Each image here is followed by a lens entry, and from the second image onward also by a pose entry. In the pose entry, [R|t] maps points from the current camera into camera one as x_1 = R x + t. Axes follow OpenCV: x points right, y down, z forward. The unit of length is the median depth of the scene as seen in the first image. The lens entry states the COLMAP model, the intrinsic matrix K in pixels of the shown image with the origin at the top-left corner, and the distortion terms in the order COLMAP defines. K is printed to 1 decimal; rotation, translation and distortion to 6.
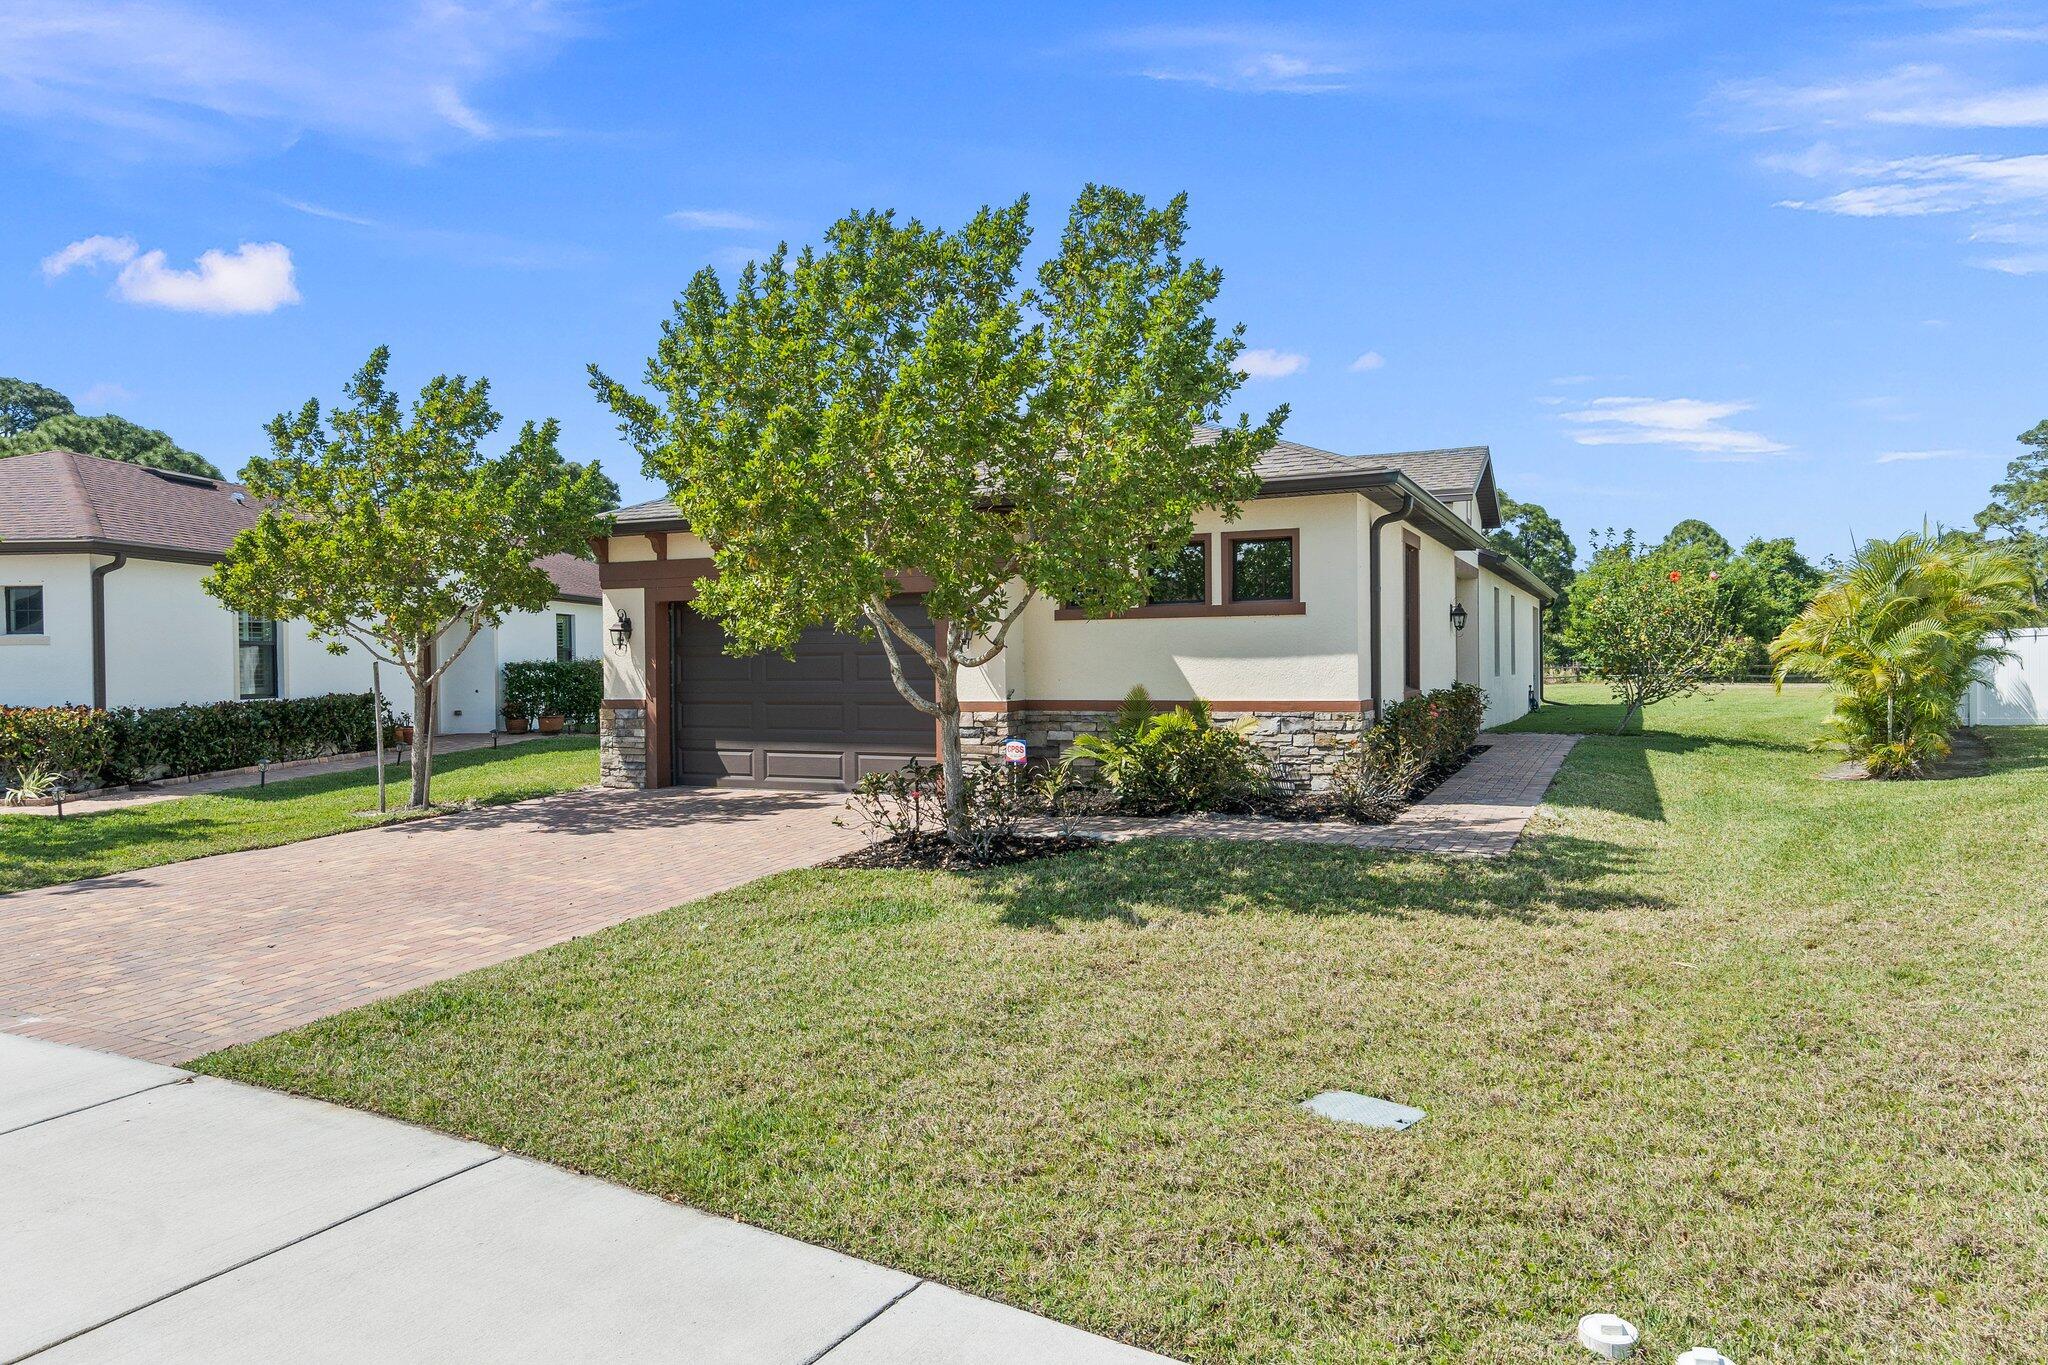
lens RADIAL K [[1318.0, 0, 1024.0], [0, 1318.0, 682.5], [0, 0, 1]] dist [-0.004613, -0.000450]
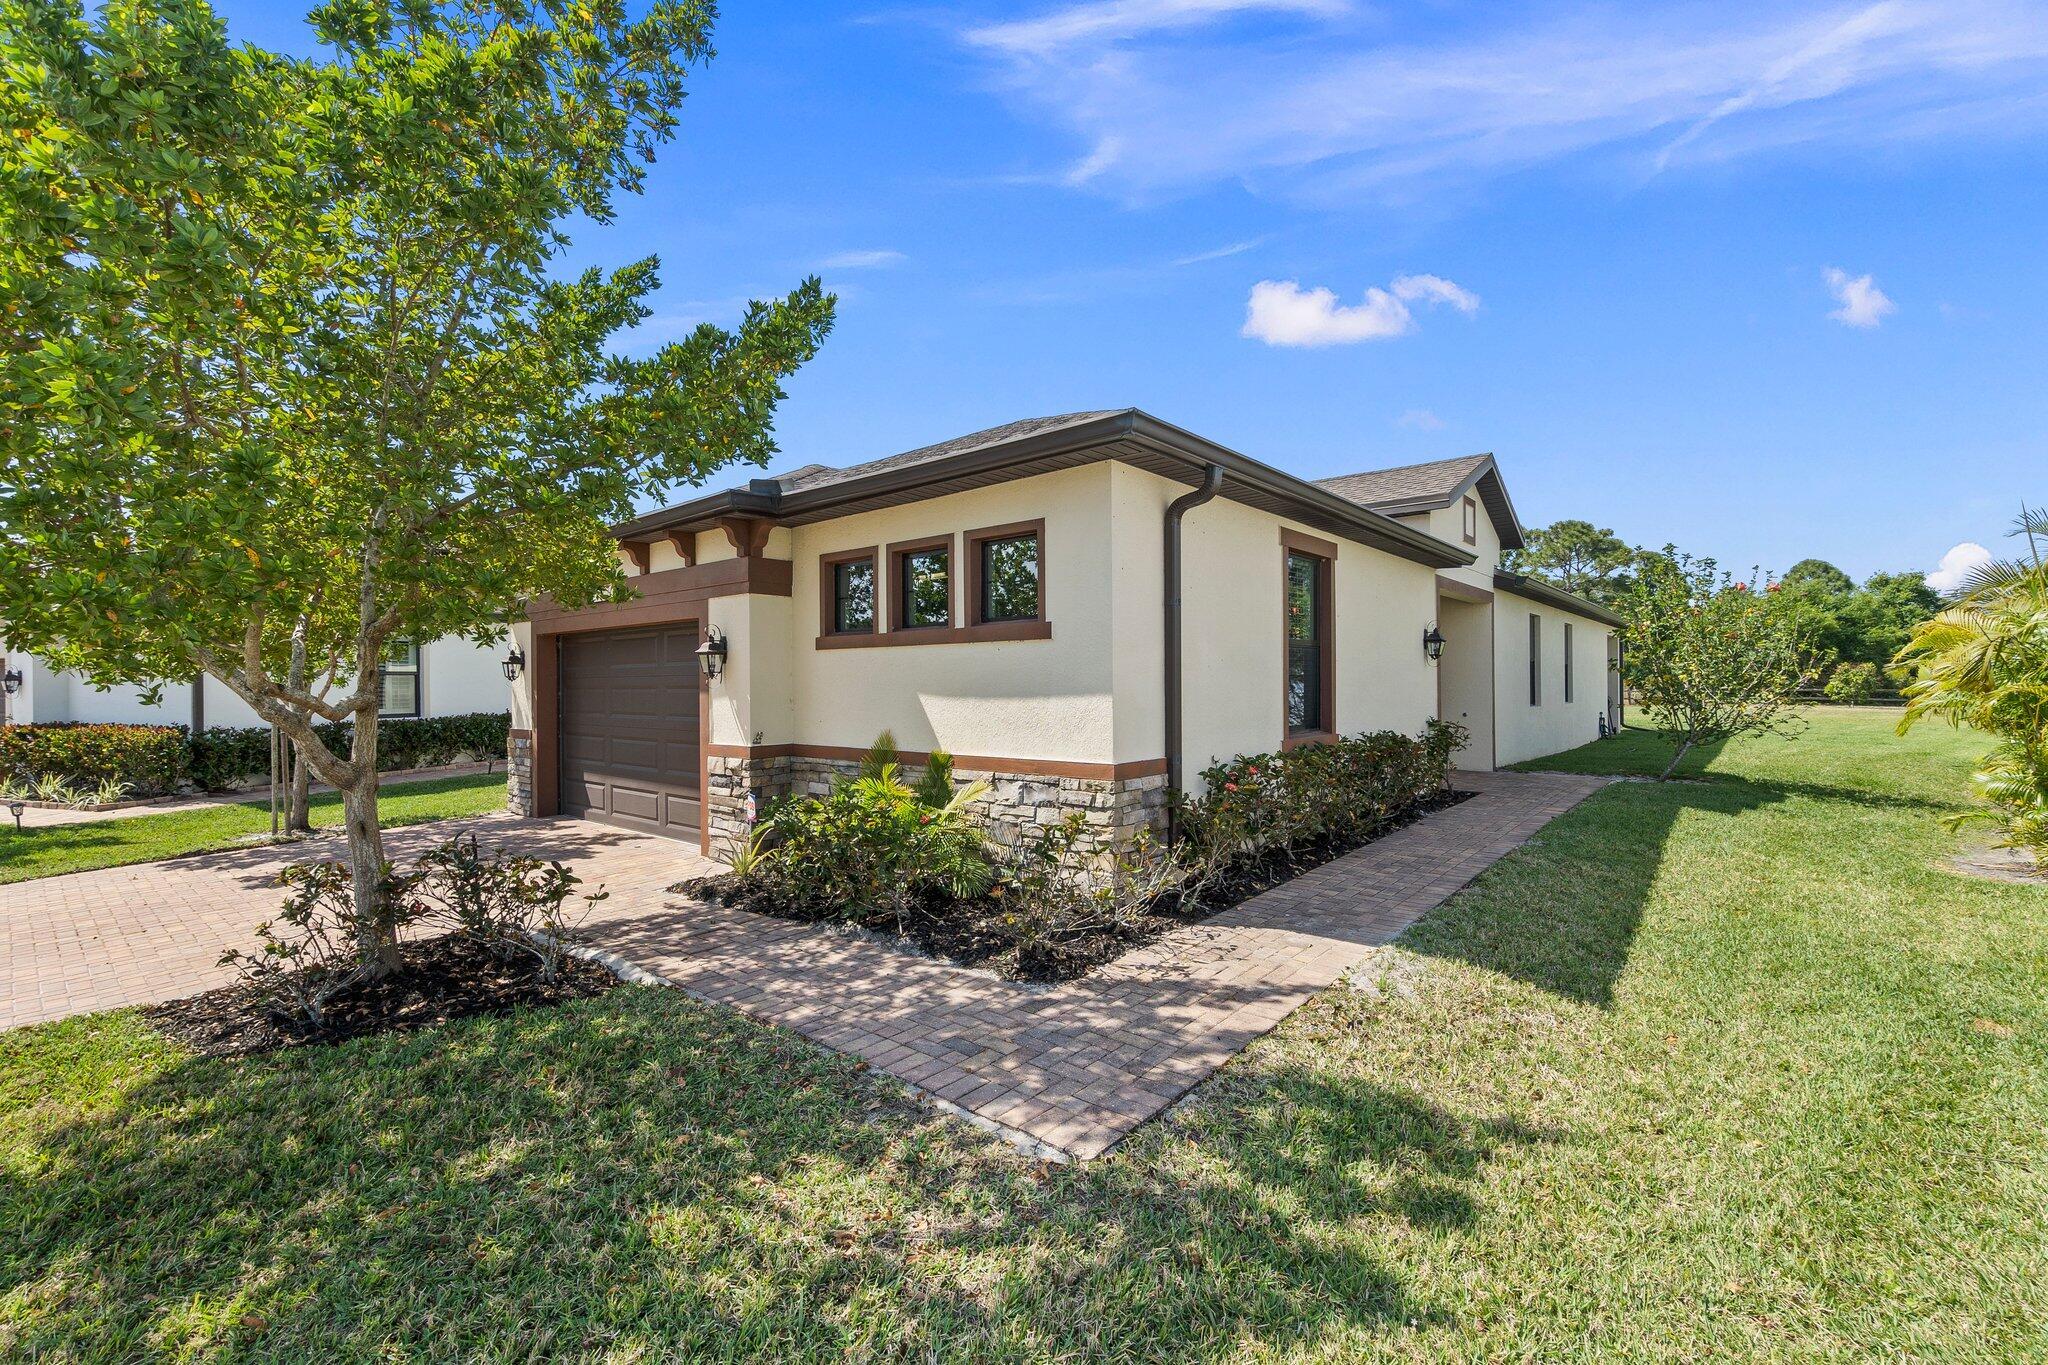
lens RADIAL K [[887.6, 0, 1025.0], [0, 887.6, 688.2], [0, 0, 1]] dist [0.000766, 0.000429]
pose [[0.965698, 0.004922, -0.259621, 0.274105], [-0.006885, 0.999954, -0.006655, -0.018316], [0.259576, 0.008214, 0.965688, 0.453967]]
